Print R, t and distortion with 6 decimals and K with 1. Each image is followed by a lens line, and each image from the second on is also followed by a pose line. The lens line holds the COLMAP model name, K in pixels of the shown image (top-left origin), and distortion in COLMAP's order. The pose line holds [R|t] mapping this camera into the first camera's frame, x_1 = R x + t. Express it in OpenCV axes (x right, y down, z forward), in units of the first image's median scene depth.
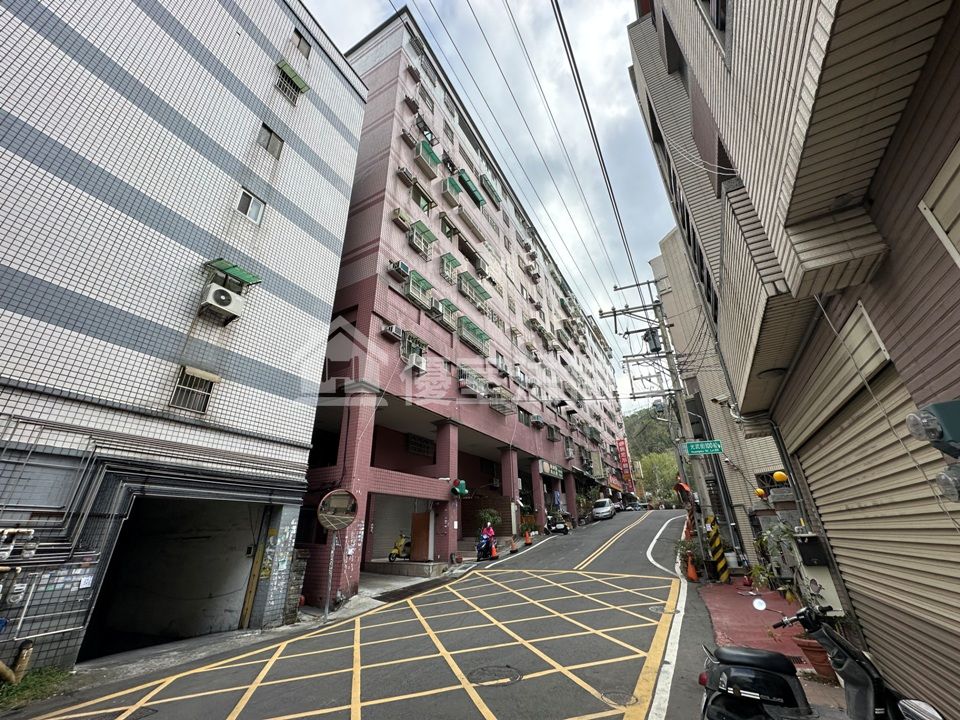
lens RADIAL K [[381.2, 0, 478.4], [0, 381.2, 360.2], [0, 0, 1]] dist [-0.002671, 0.000745]
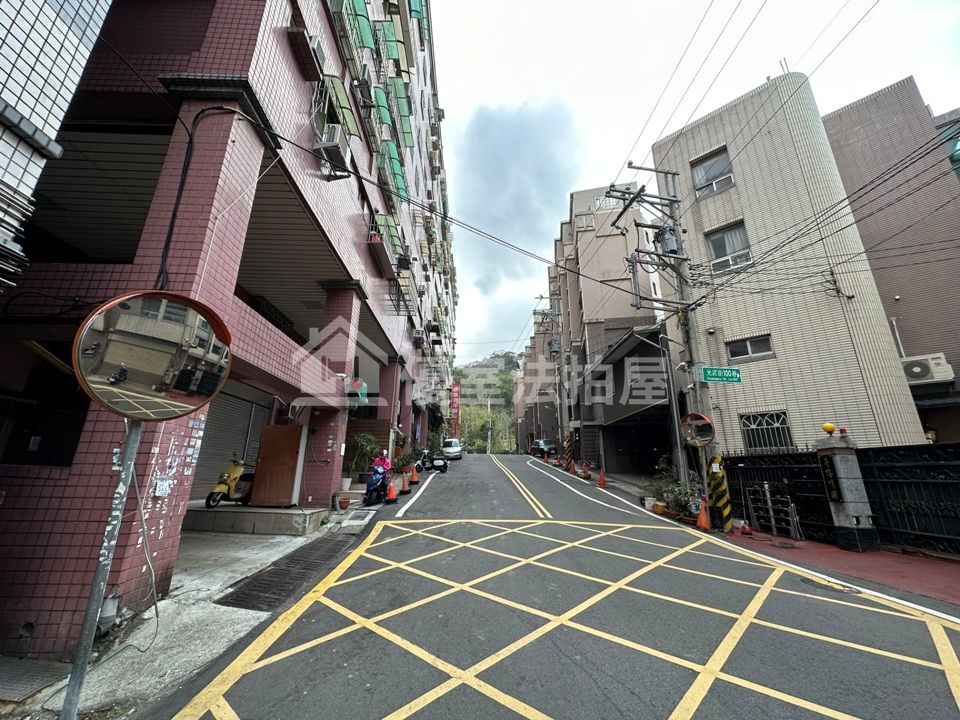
lens RADIAL K [[381.2, 0, 478.6], [0, 381.2, 361.3], [0, 0, 1]] dist [-0.002671, 0.000745]
pose [[0.862151, 0.175078, 0.475441, -0.192561], [-0.238146, 0.968308, 0.075274, 0.205208], [-0.447194, -0.178122, 0.876522, 0.407712]]
